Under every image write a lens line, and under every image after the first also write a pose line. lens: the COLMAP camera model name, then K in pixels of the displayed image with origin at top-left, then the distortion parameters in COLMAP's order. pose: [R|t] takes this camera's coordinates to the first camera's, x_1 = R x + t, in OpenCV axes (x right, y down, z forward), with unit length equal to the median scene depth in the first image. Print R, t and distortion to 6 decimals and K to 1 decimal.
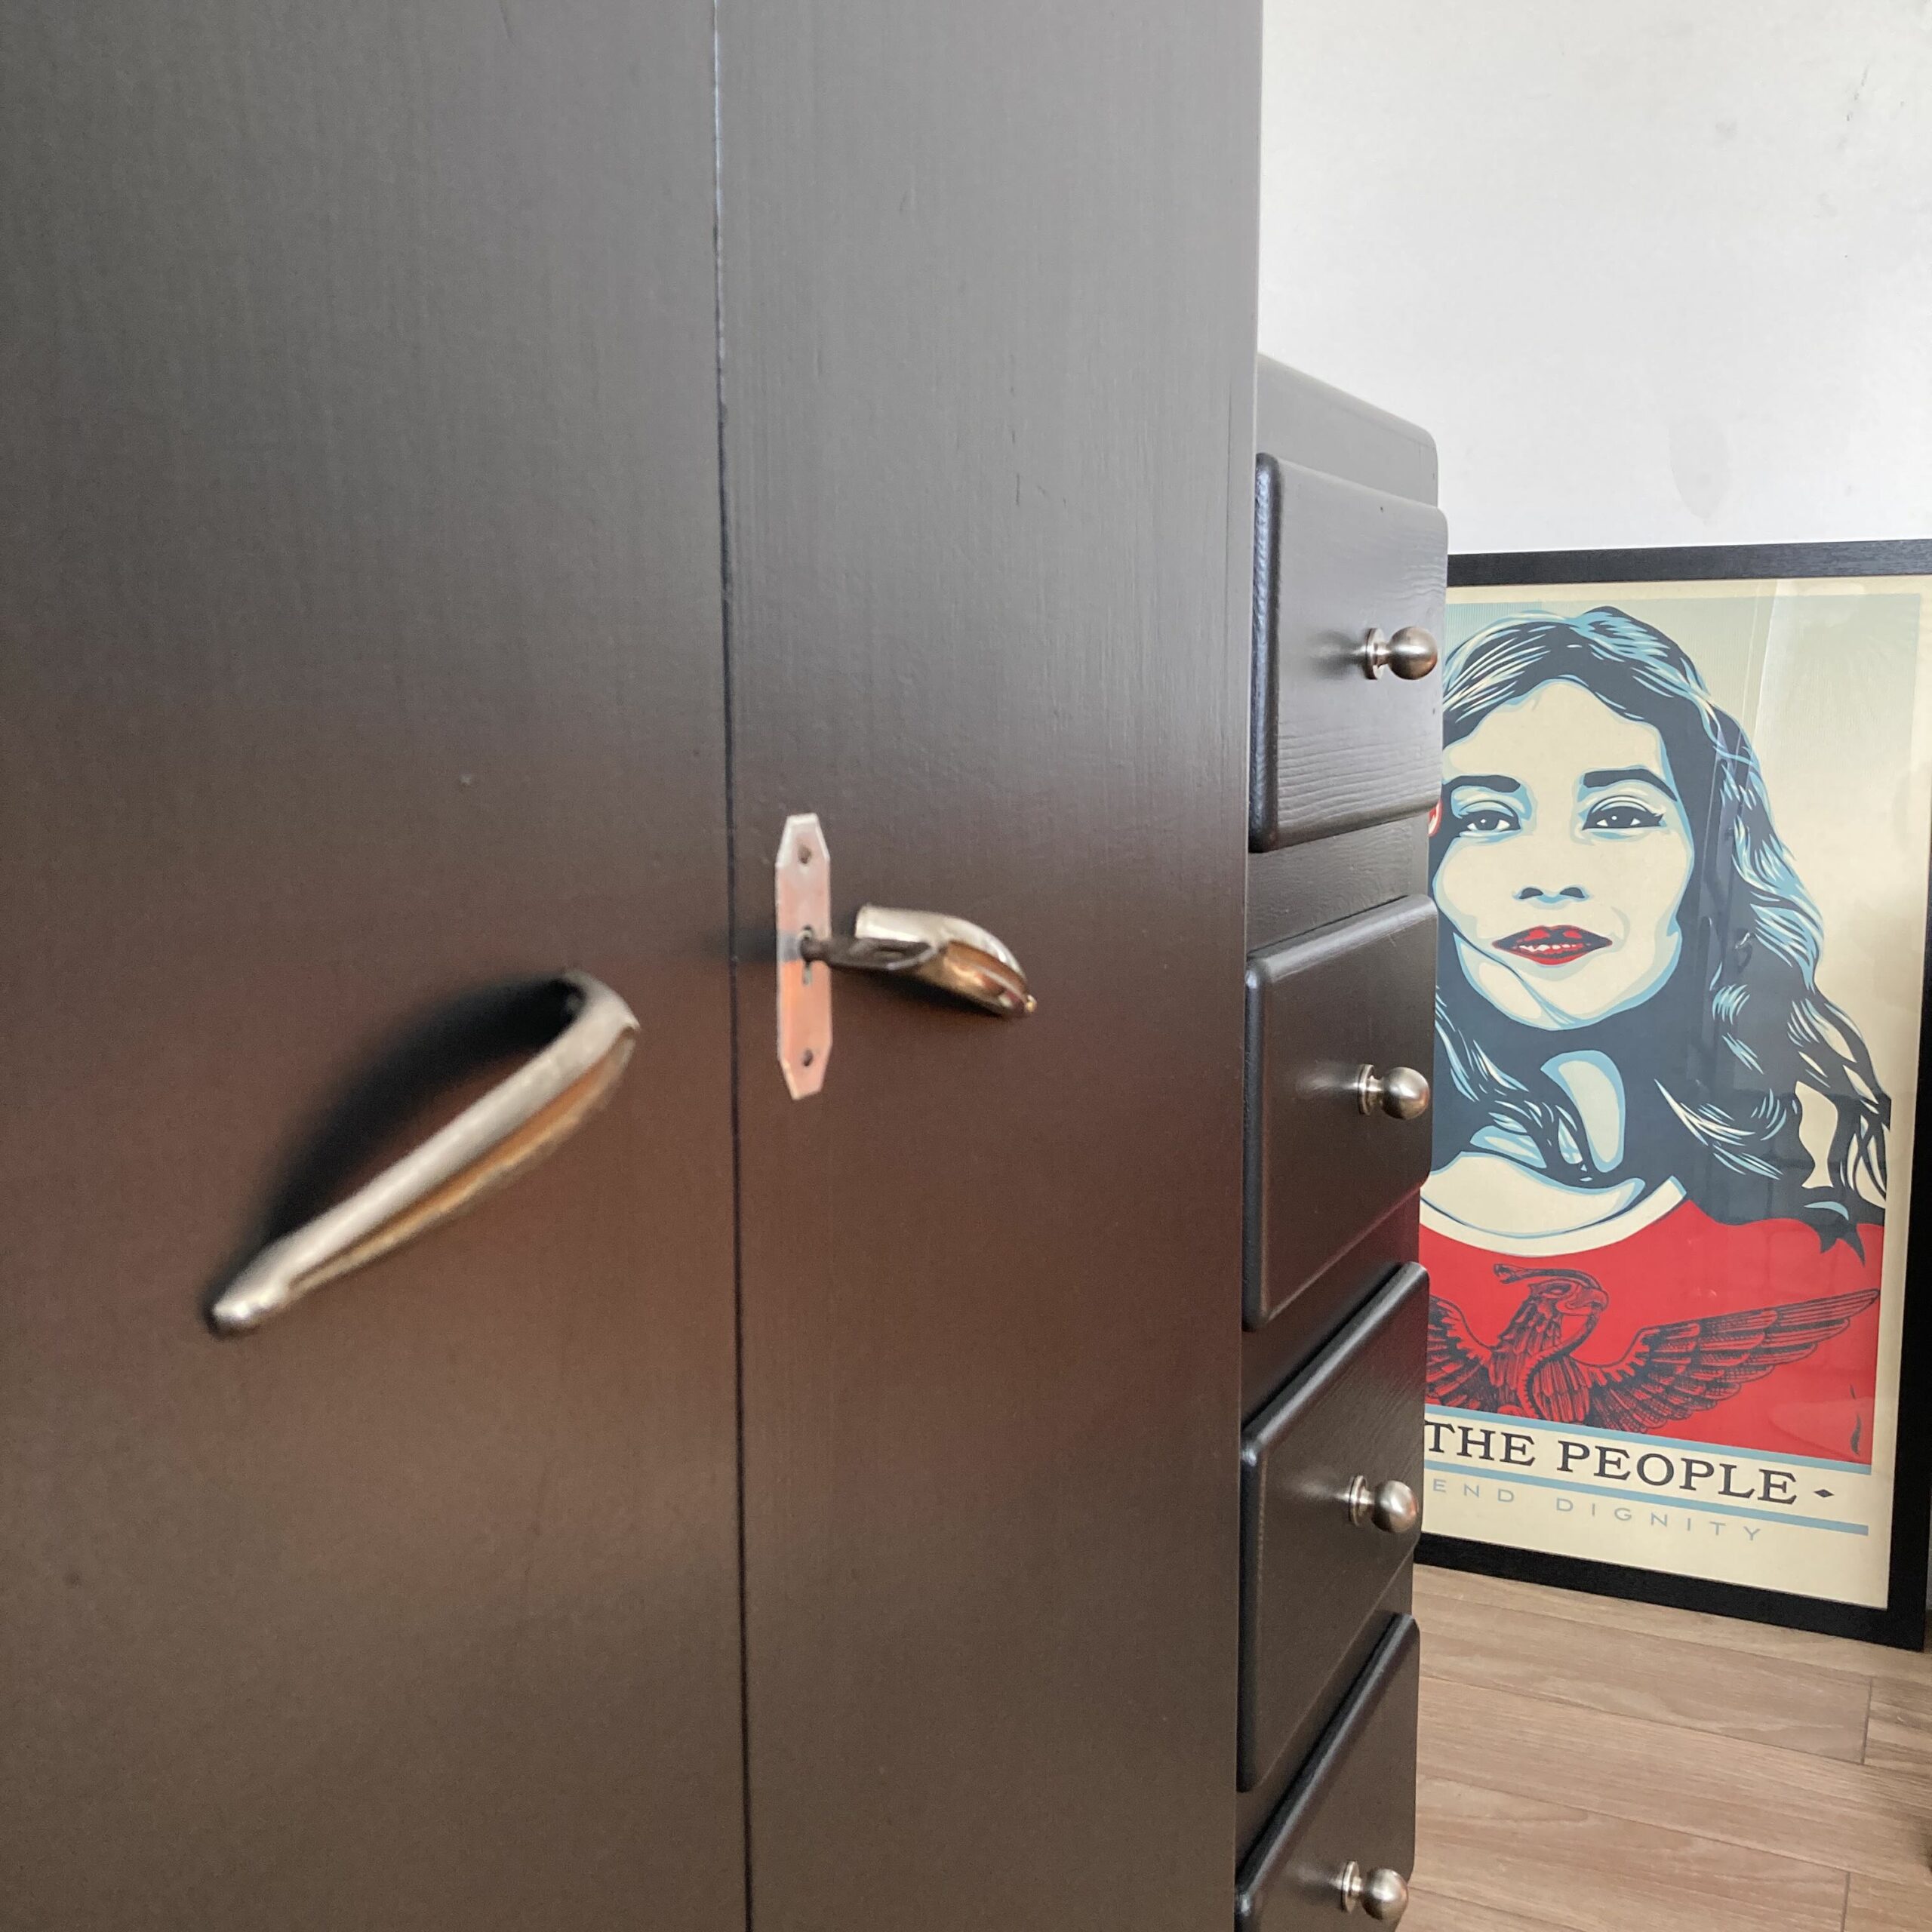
lens RADIAL K [[2110.7, 0, 998.3], [0, 2110.7, 1019.1], [0, 0, 1]] dist [0.021463, 0.000000]
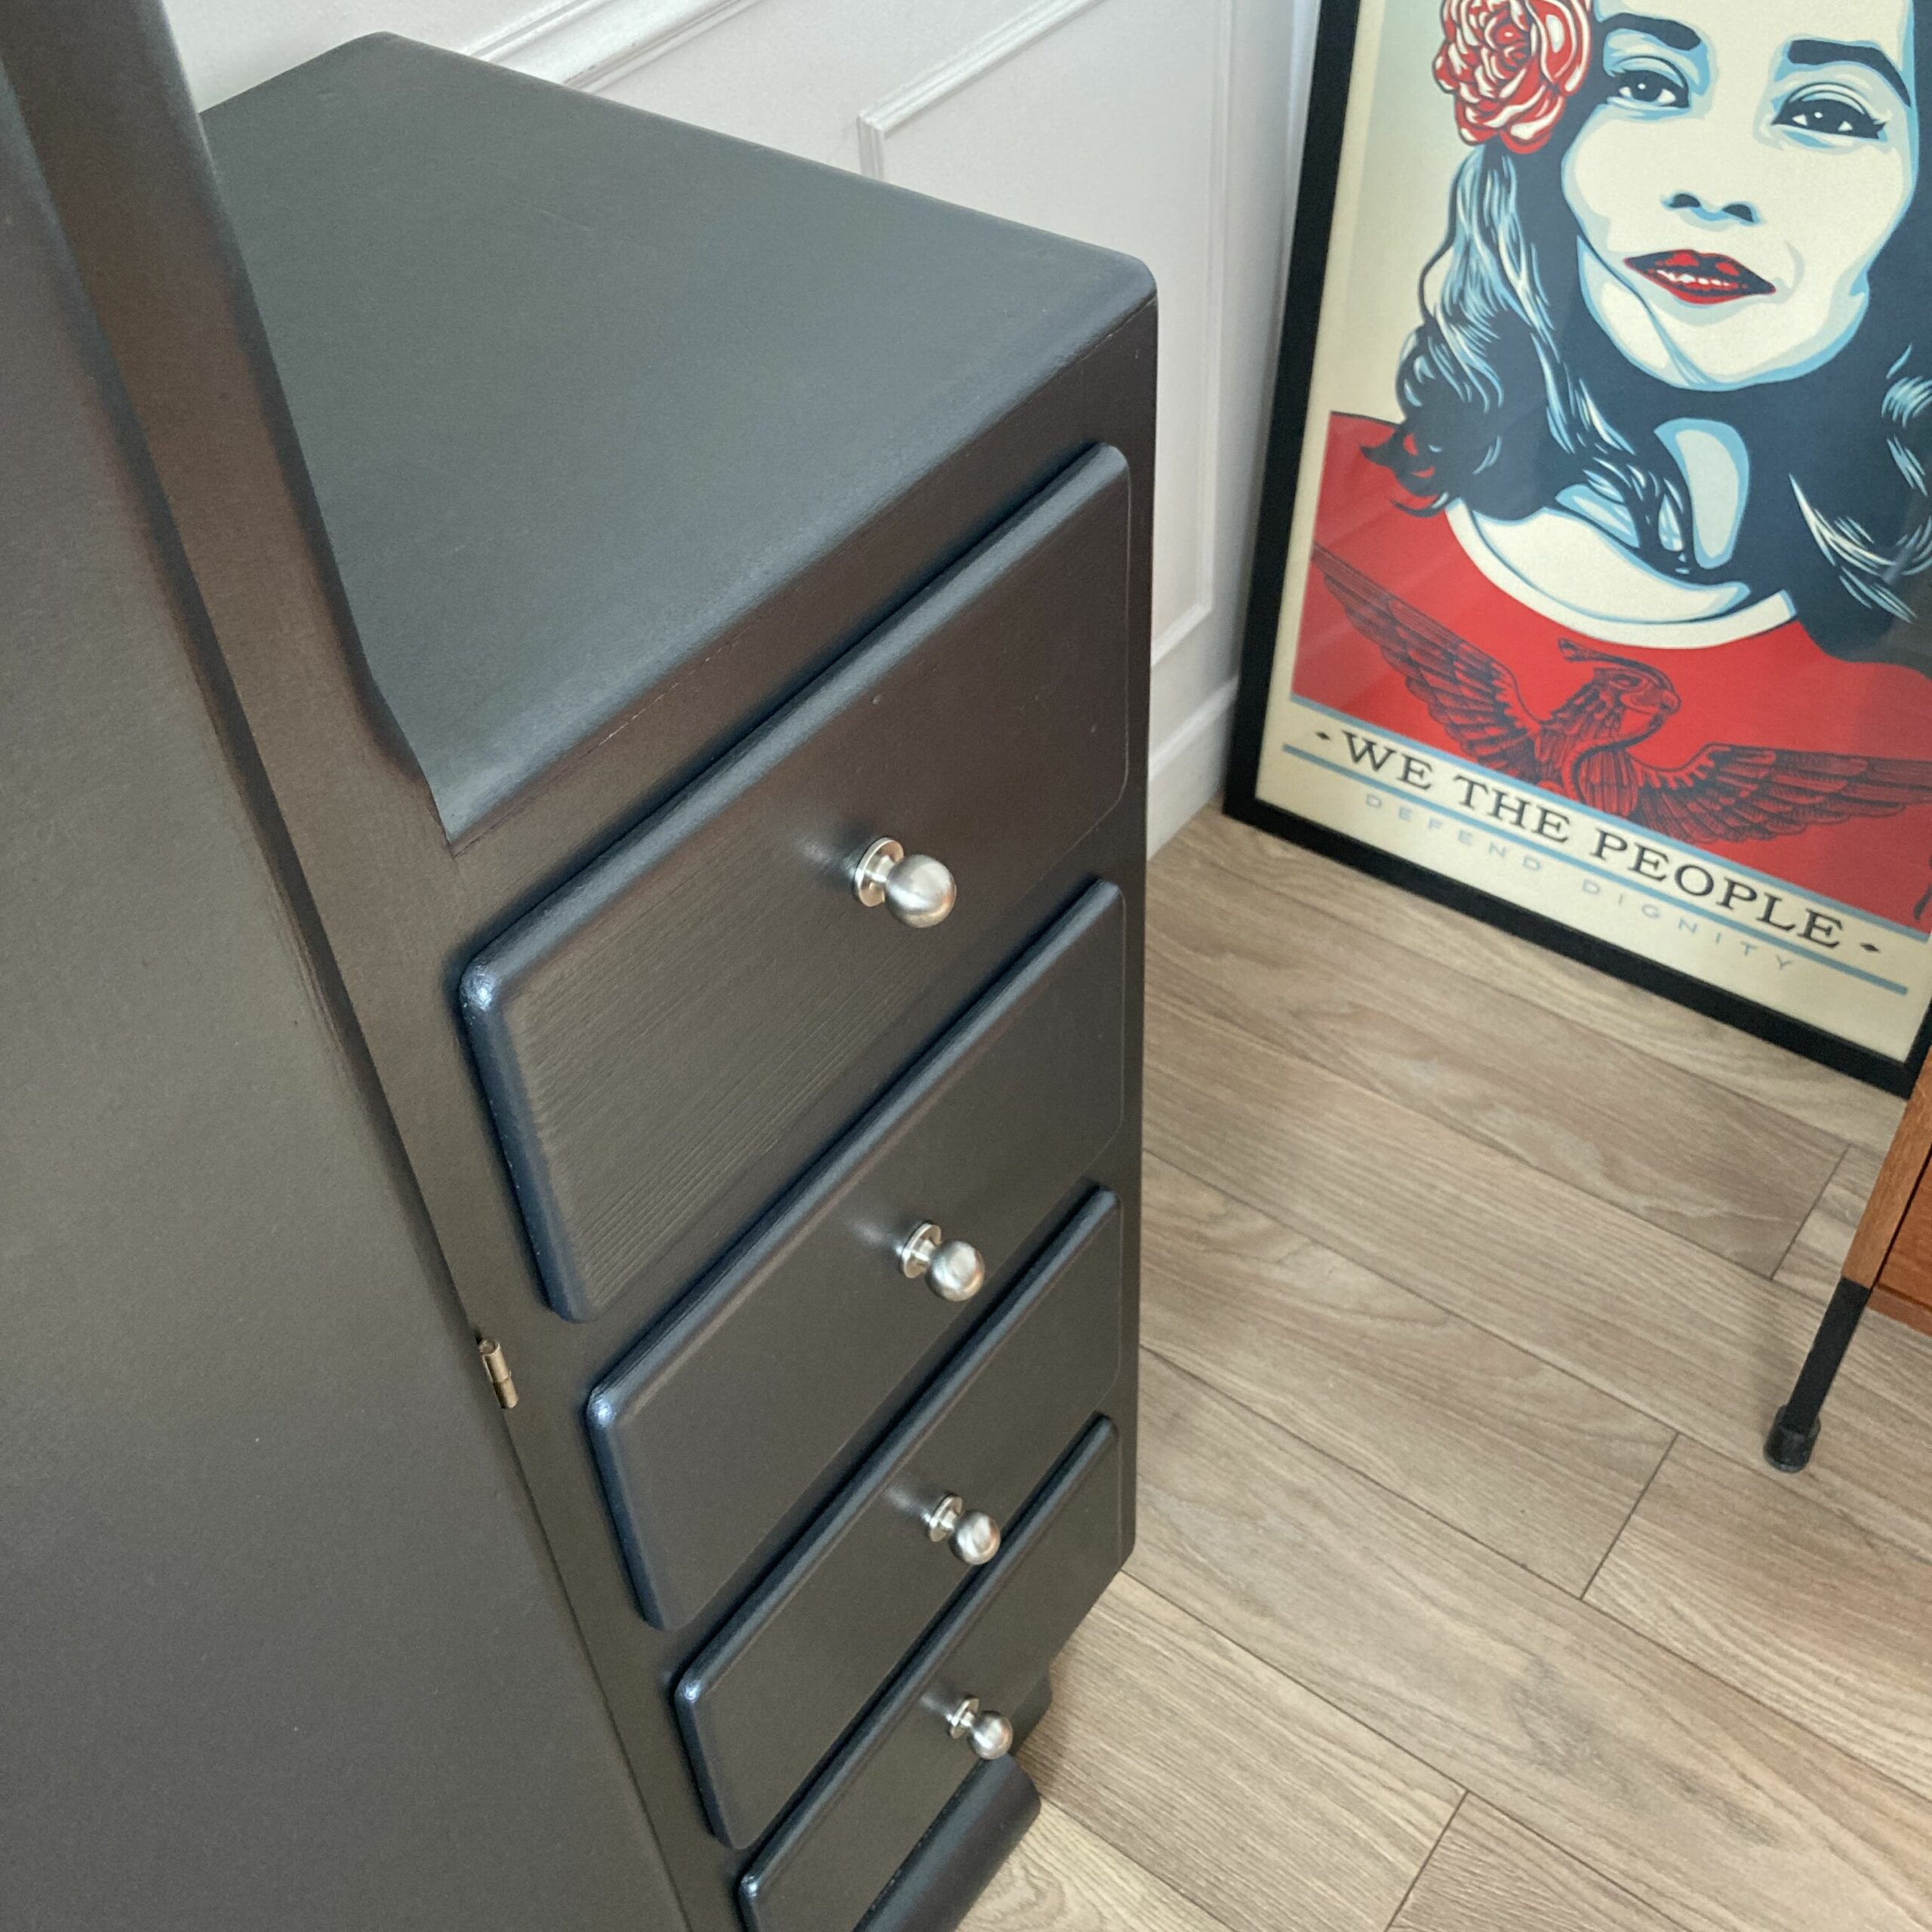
lens RADIAL K [[2110.7, 0, 940.2], [0, 2110.7, 983.3], [0, 0, 1]] dist [0.021463, 0.000000]
pose [[0.974462, 0.119030, -0.190409, 0.172919], [0.022223, 0.792668, 0.609248, -0.300962], [0.223450, -0.597920, 0.769780, 0.211068]]
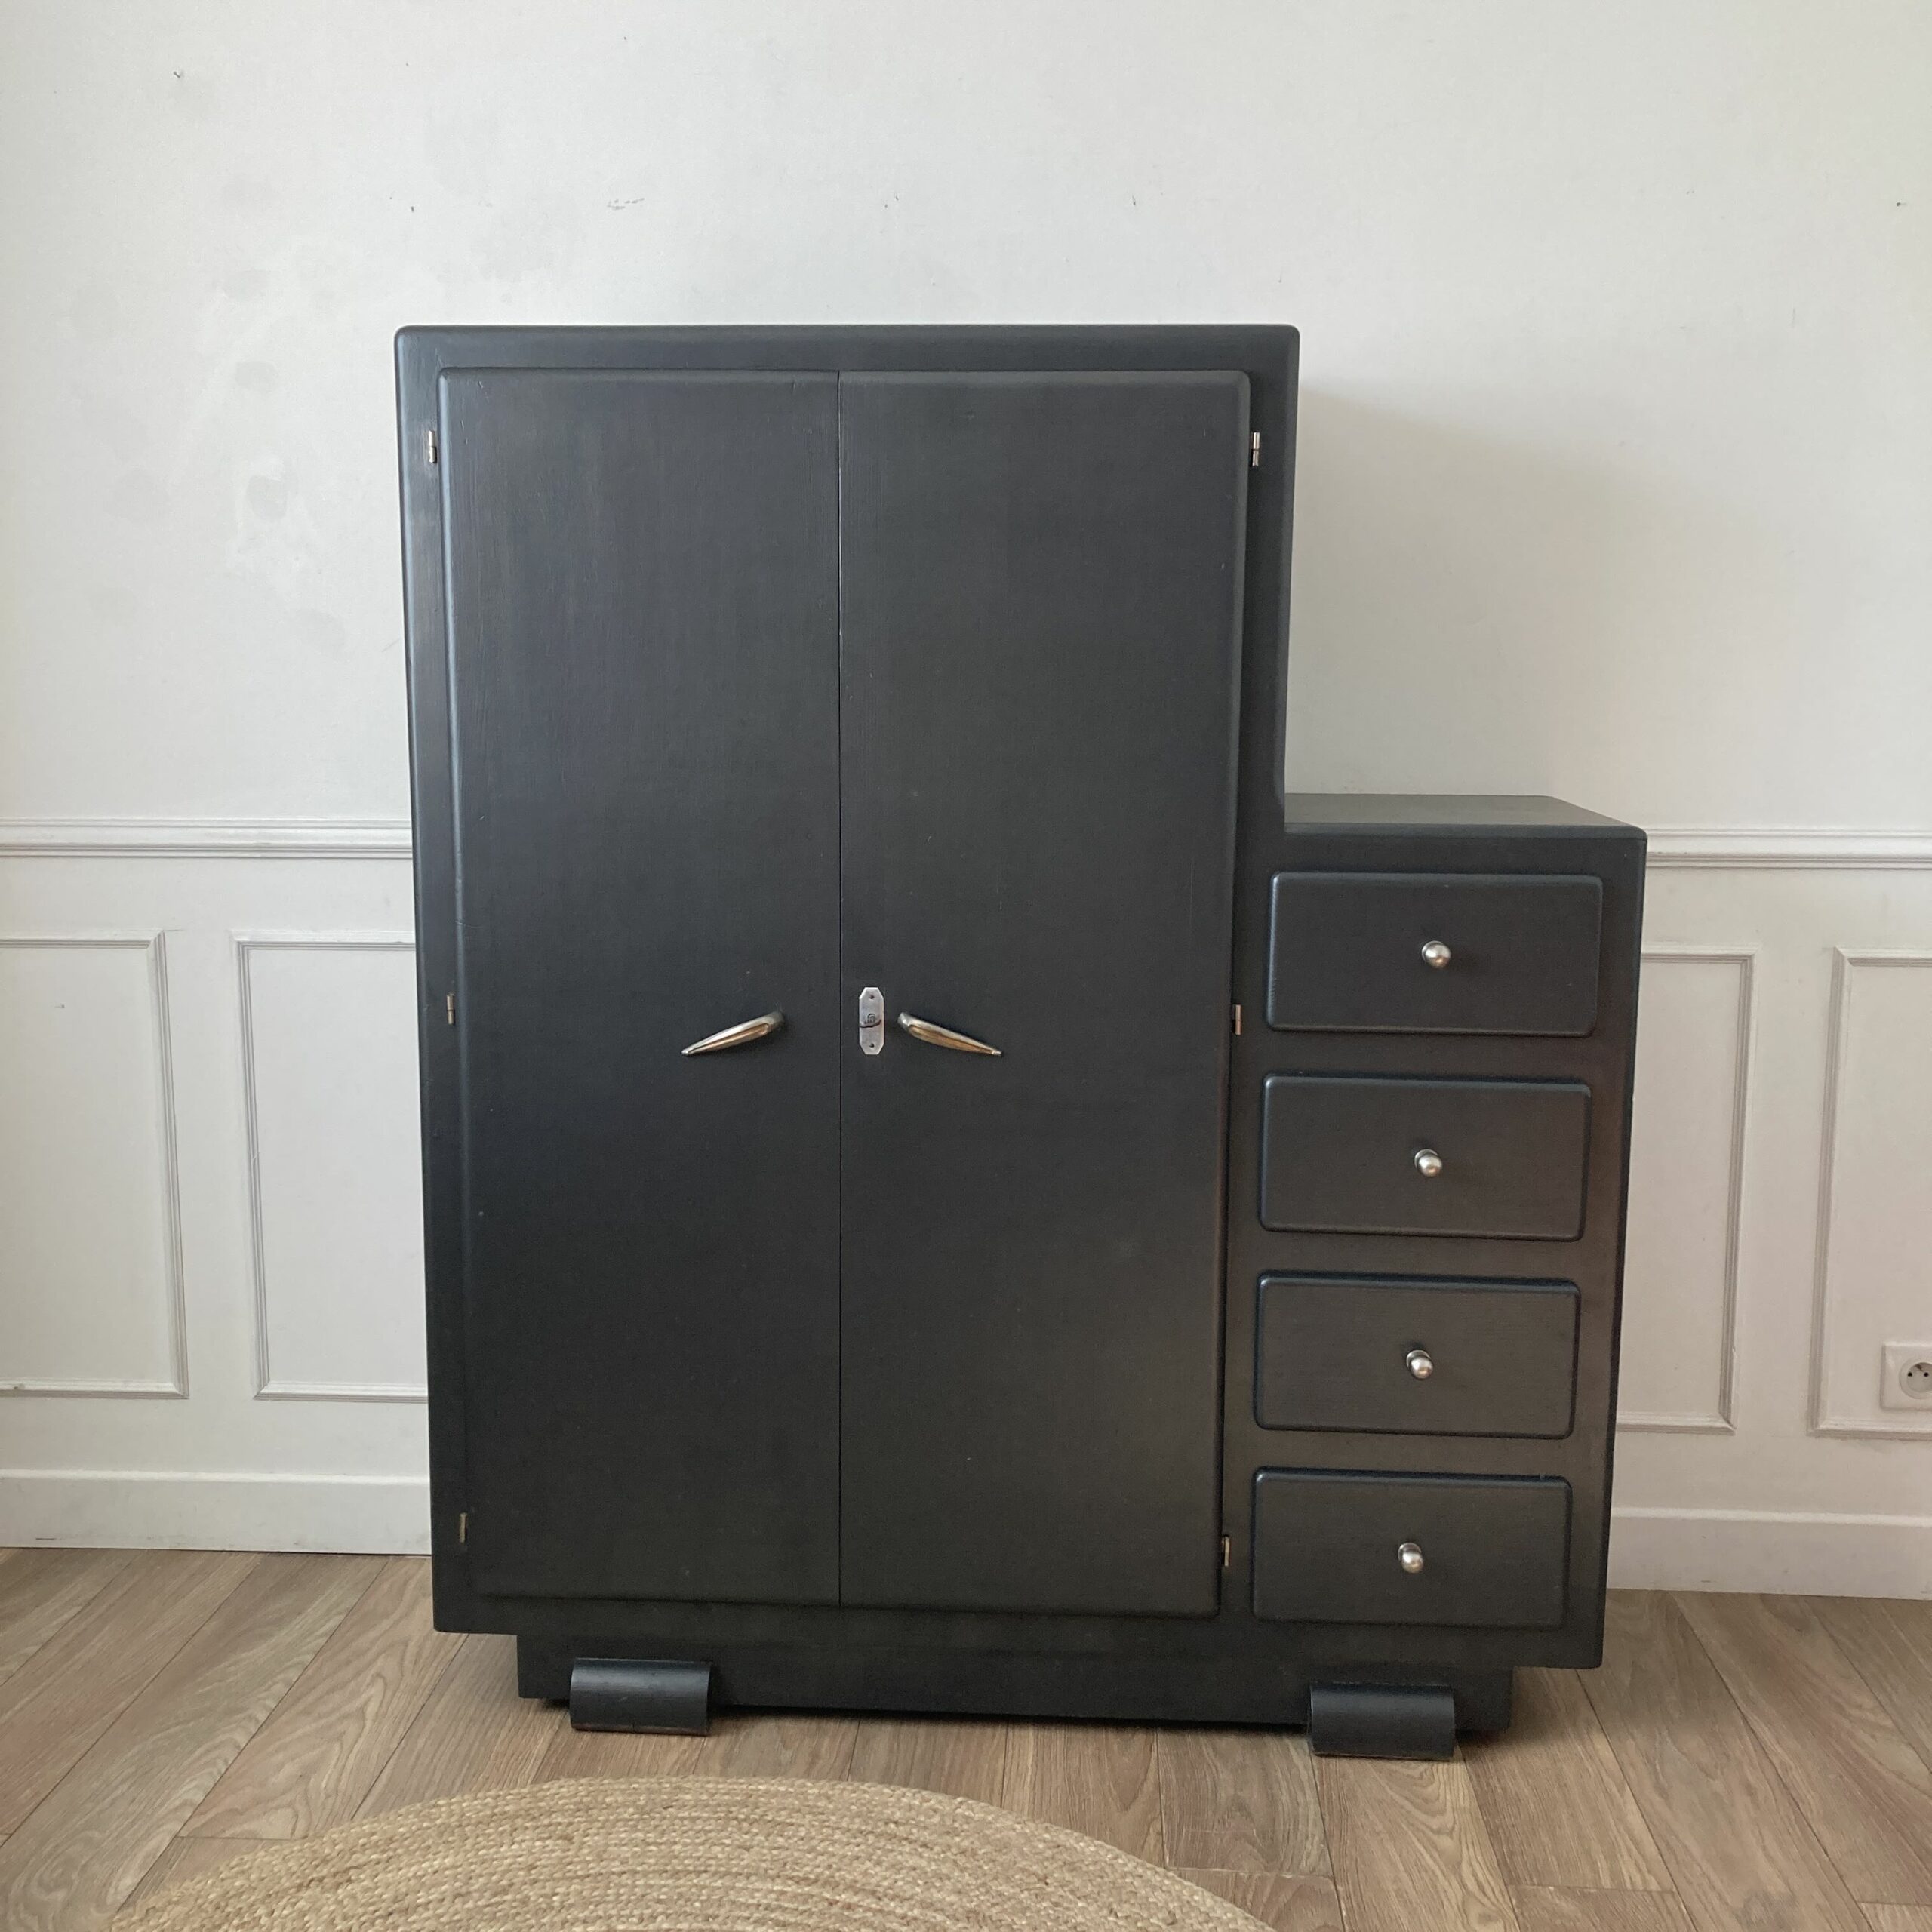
lens RADIAL K [[2110.7, 0, 957.2], [0, 2110.7, 985.5], [0, 0, 1]] dist [0.021463, 0.000000]
pose [[0.353317, 0.151032, -0.923232, 0.999038], [-0.142725, 0.984031, 0.106358, -0.159574], [0.924552, 0.094190, 0.369231, -0.119818]]
